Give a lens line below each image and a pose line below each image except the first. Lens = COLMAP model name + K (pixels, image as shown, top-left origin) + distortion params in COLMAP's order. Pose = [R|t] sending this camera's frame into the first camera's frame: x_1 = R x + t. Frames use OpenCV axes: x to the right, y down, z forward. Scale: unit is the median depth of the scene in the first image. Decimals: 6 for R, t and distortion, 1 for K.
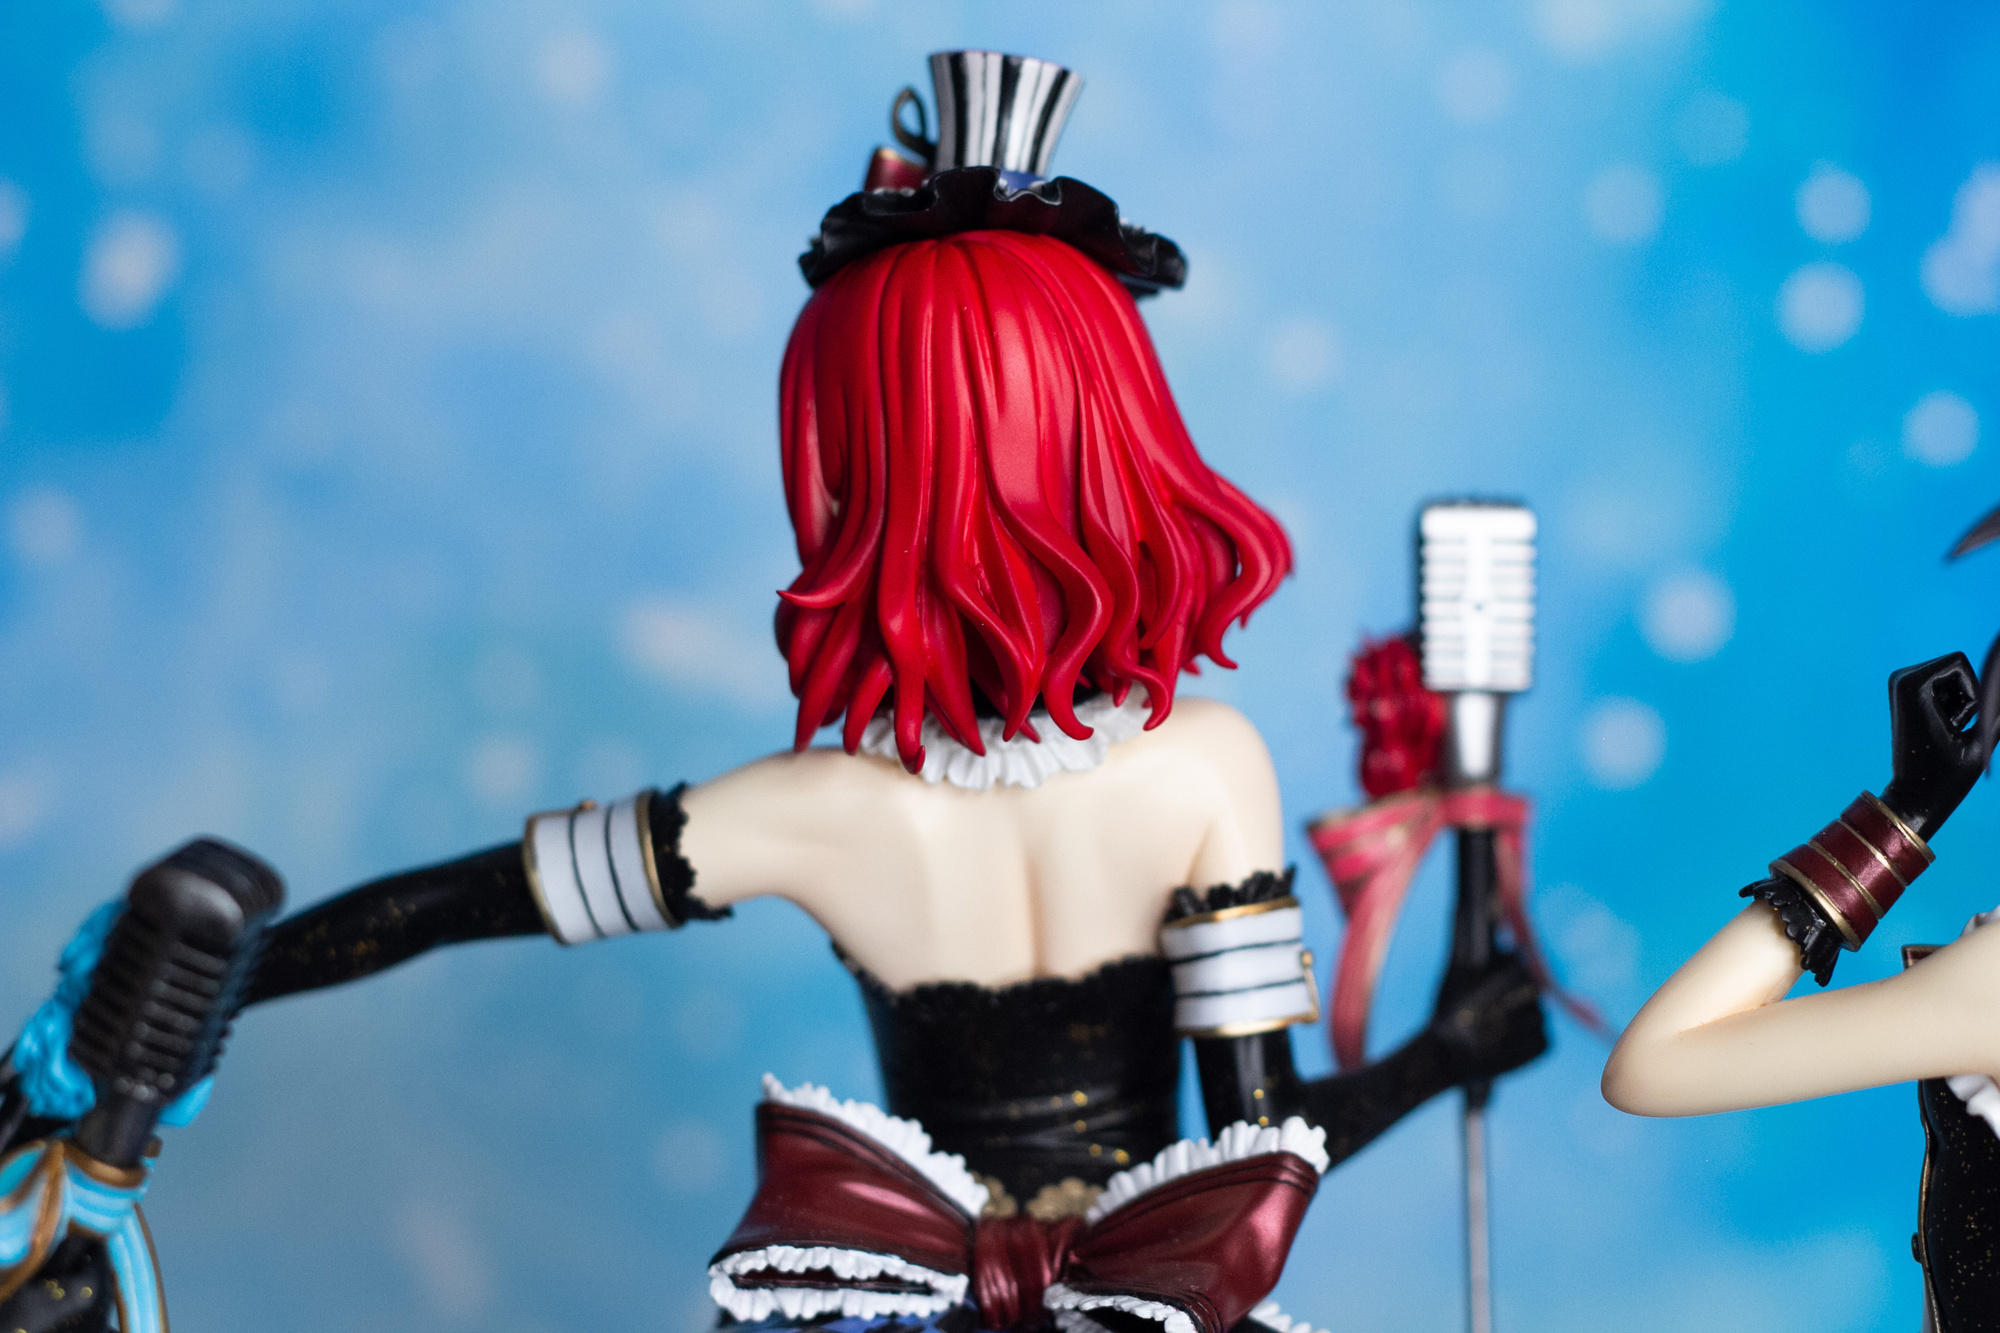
lens RADIAL K [[5171.0, 0, 1000.0], [0, 5171.0, 666.5], [0, 0, 1]] dist [-0.102211, -0.650651]
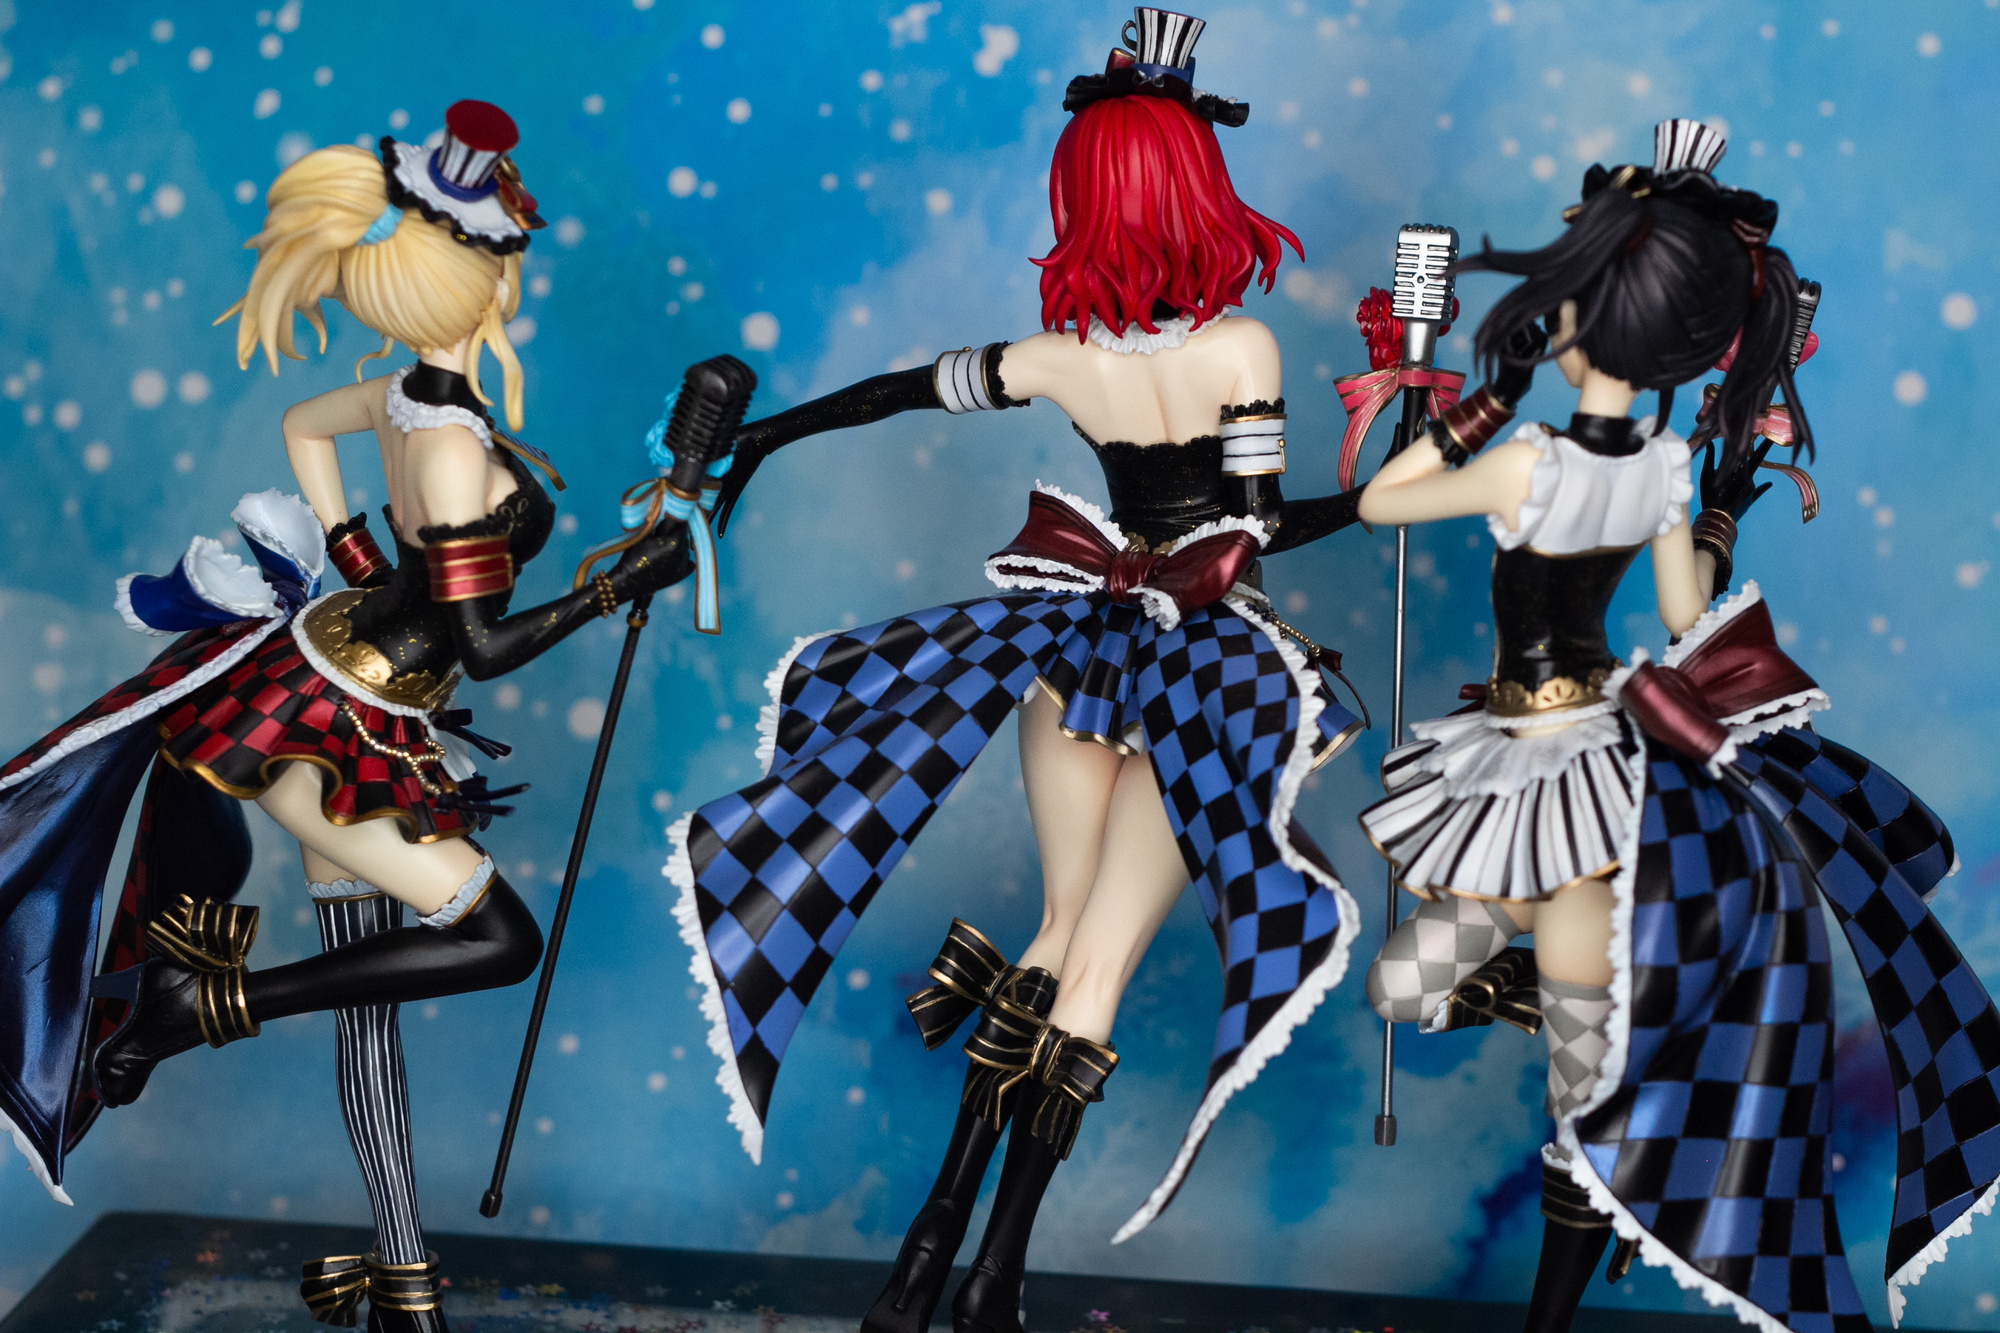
lens RADIAL K [[4979.7, 0, 1000.0], [0, 4979.7, 666.5], [0, 0, 1]] dist [-0.094475, -0.358445]
pose [[0.945643, 0.083756, -0.314236, 0.612411], [-0.051493, 0.992639, 0.109615, -0.071973], [0.321103, -0.087476, 0.942995, -0.993119]]
